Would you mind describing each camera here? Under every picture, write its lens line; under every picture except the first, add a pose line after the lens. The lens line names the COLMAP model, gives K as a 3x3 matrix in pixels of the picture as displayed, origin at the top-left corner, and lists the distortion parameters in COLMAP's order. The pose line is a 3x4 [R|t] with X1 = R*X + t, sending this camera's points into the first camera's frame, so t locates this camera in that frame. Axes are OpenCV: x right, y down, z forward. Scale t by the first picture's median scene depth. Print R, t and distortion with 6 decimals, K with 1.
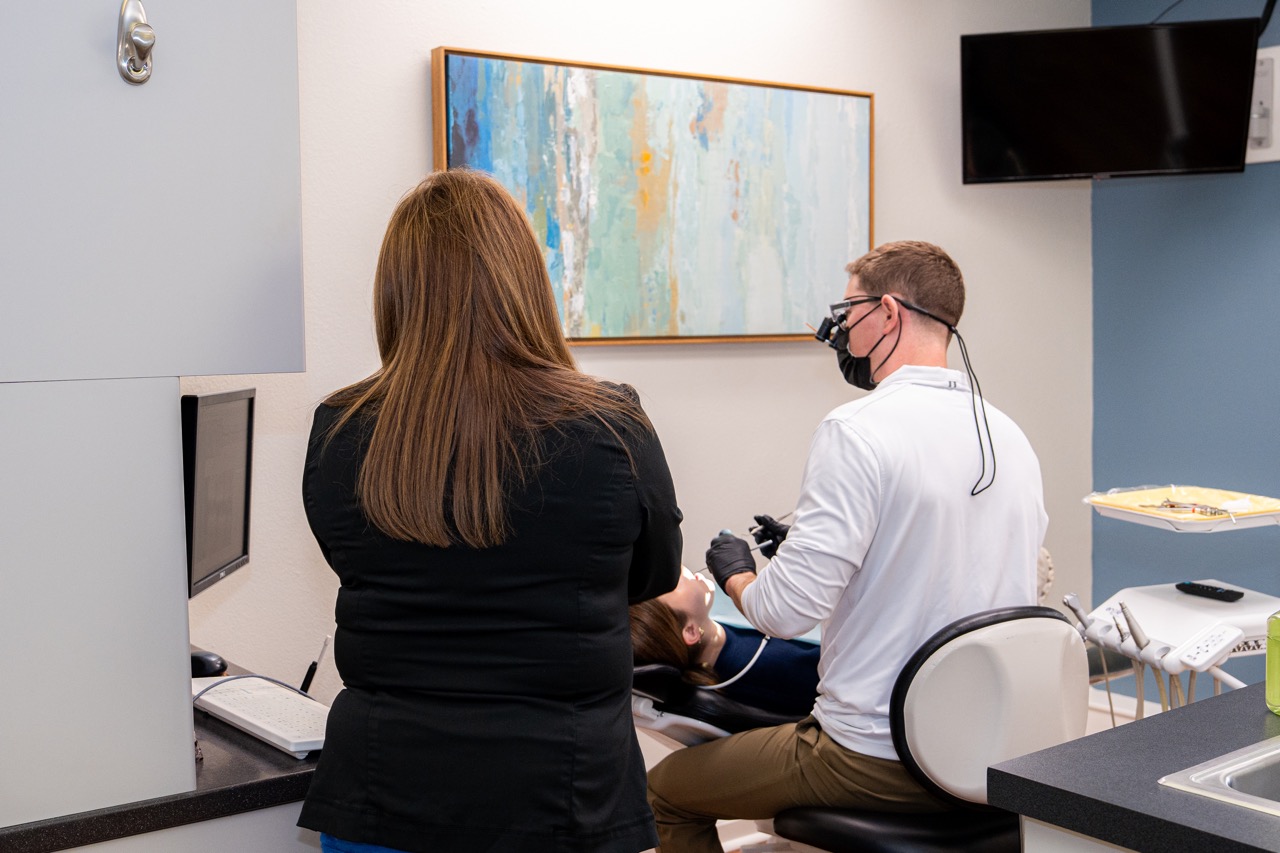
lens RADIAL K [[1571.5, 0, 642.3], [0, 1571.5, 424.1], [0, 0, 1]] dist [-0.121271, 0.000000]
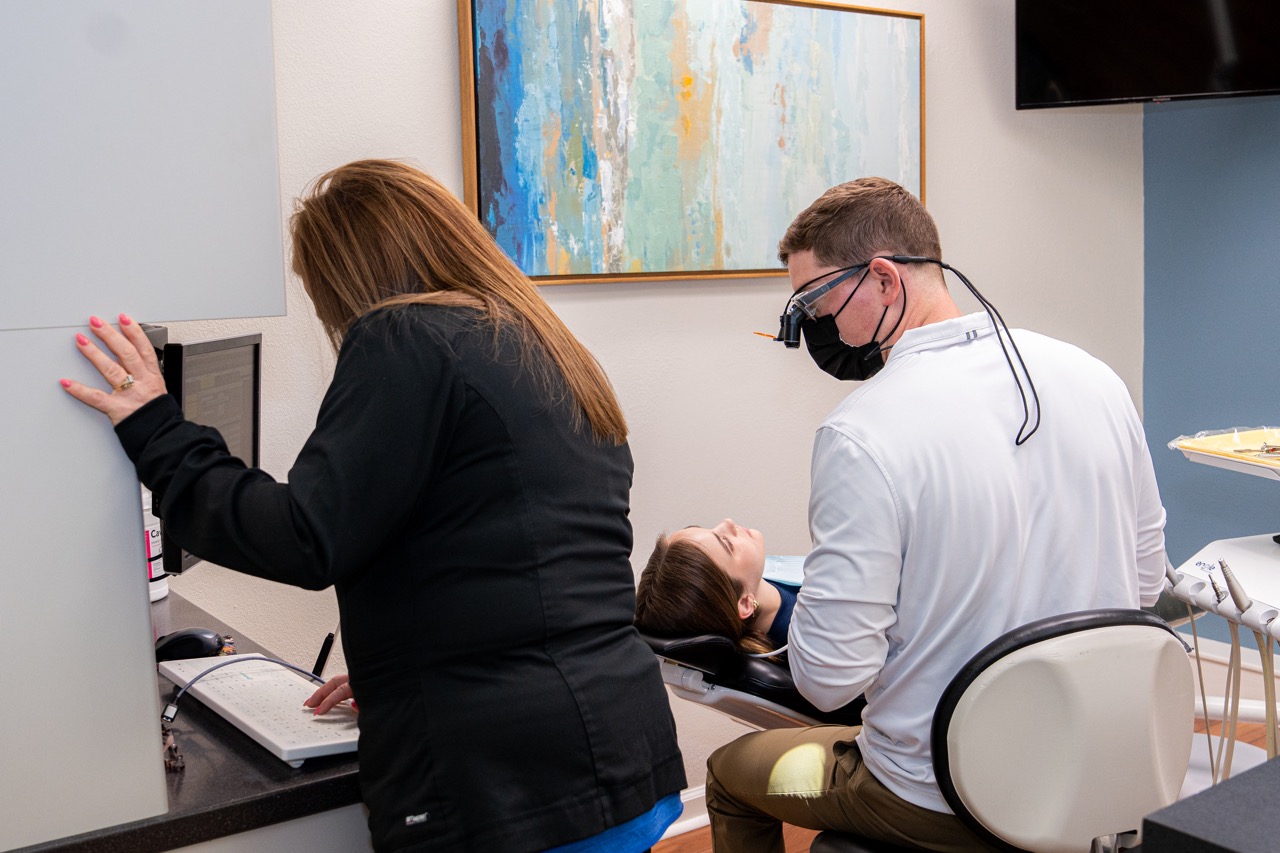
lens RADIAL K [[1355.4, 0, 640.5], [0, 1355.4, 429.2], [0, 0, 1]] dist [-0.081546, 0.000000]
pose [[0.999461, -0.010429, -0.031130, -0.002840], [0.012166, 0.998348, 0.056155, -0.007085], [0.030492, -0.056504, 0.997937, 0.181461]]
